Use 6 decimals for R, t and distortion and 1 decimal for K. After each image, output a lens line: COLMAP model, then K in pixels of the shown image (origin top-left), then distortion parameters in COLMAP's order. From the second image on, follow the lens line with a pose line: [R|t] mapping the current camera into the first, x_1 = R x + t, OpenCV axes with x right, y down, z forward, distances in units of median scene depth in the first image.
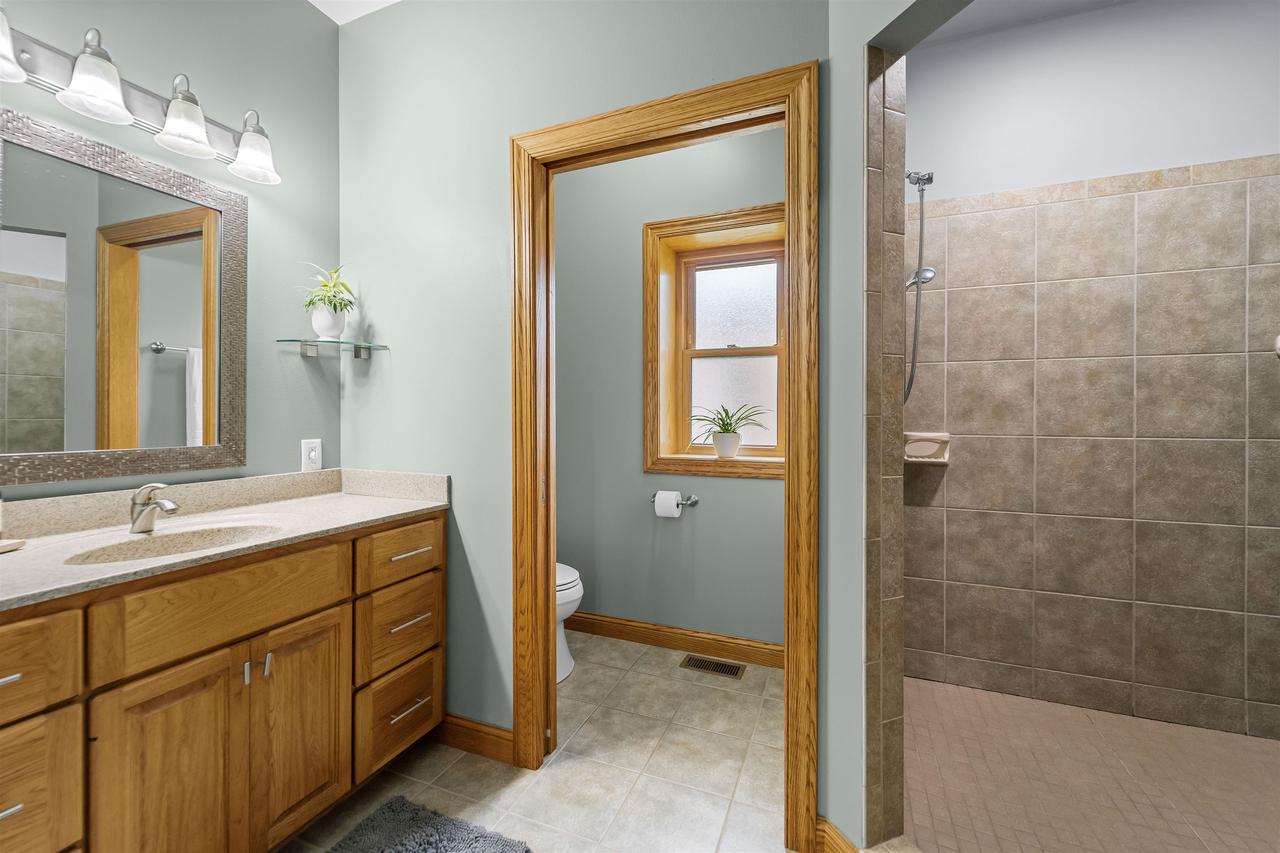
lens RADIAL K [[510.4, 0, 637.7], [0, 510.4, 419.7], [0, 0, 1]] dist [0.003149, -0.001960]
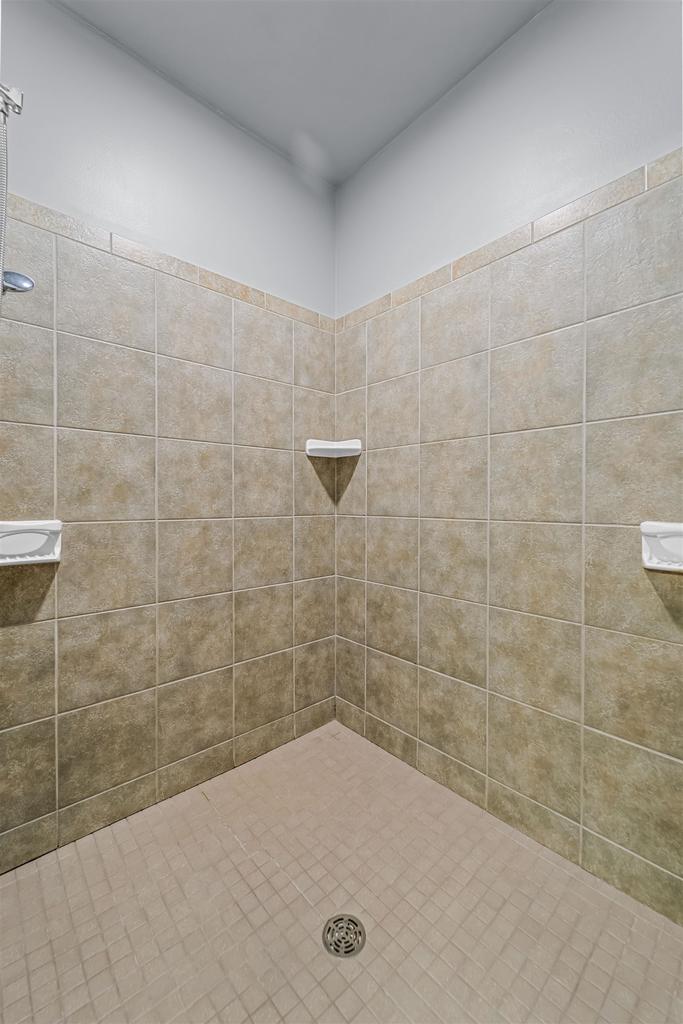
lens RADIAL K [[408.3, 0, 338.7], [0, 408.3, 504.4], [0, 0, 1]] dist [0.003149, -0.001960]
pose [[0.433653, -0.010775, 0.901016, 0.260383], [0.001898, 0.999937, 0.011045, -0.003811], [-0.901078, -0.003079, 0.433646, 0.391906]]
